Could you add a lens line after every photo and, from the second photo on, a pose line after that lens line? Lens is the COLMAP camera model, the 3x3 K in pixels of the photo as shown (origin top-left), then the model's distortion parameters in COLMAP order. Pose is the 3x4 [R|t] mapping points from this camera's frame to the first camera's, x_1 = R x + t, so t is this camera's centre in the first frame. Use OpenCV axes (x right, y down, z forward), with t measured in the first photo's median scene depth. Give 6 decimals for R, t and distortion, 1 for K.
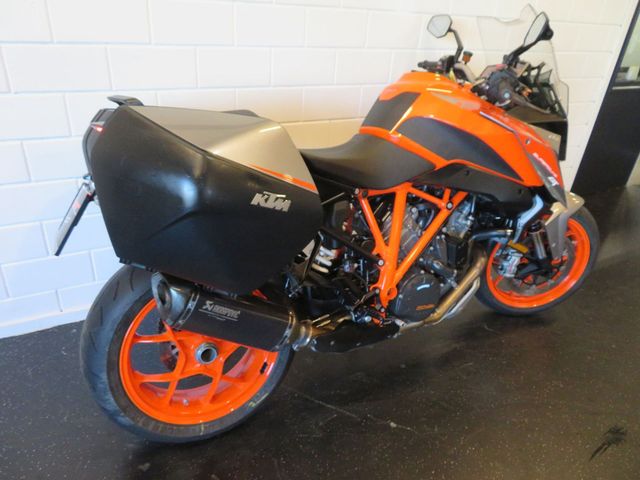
lens RADIAL K [[459.4, 0, 320.0], [0, 459.4, 240.0], [0, 0, 1]] dist [0.010757, 0.008215]
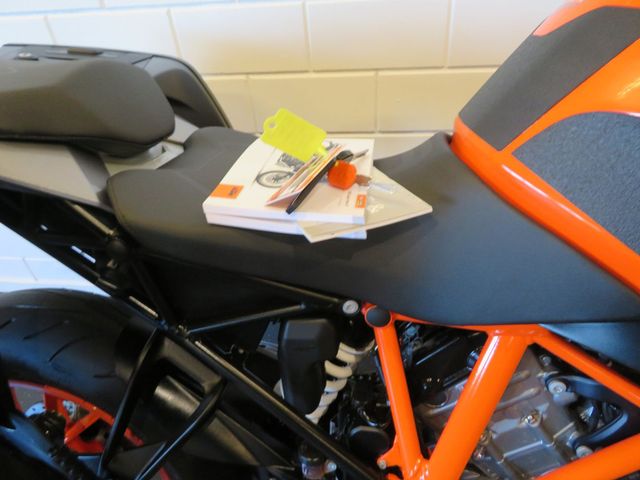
lens RADIAL K [[459.4, 0, 320.0], [0, 459.4, 240.0], [0, 0, 1]] dist [0.010757, 0.008215]
pose [[0.782168, 0.273121, -0.560016, 0.239402], [-0.169271, 0.958147, 0.230871, -0.225730], [0.599634, -0.085785, 0.795663, 0.670244]]
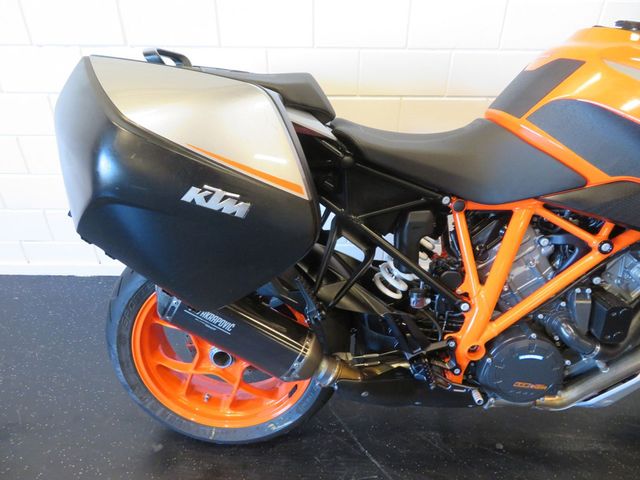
lens RADIAL K [[459.4, 0, 320.0], [0, 459.4, 240.0], [0, 0, 1]] dist [0.010757, 0.008215]
pose [[0.874923, 0.208081, -0.437278, 0.221120], [-0.183662, 0.978097, 0.097953, -0.076456], [0.448083, -0.005390, 0.893976, 0.271914]]
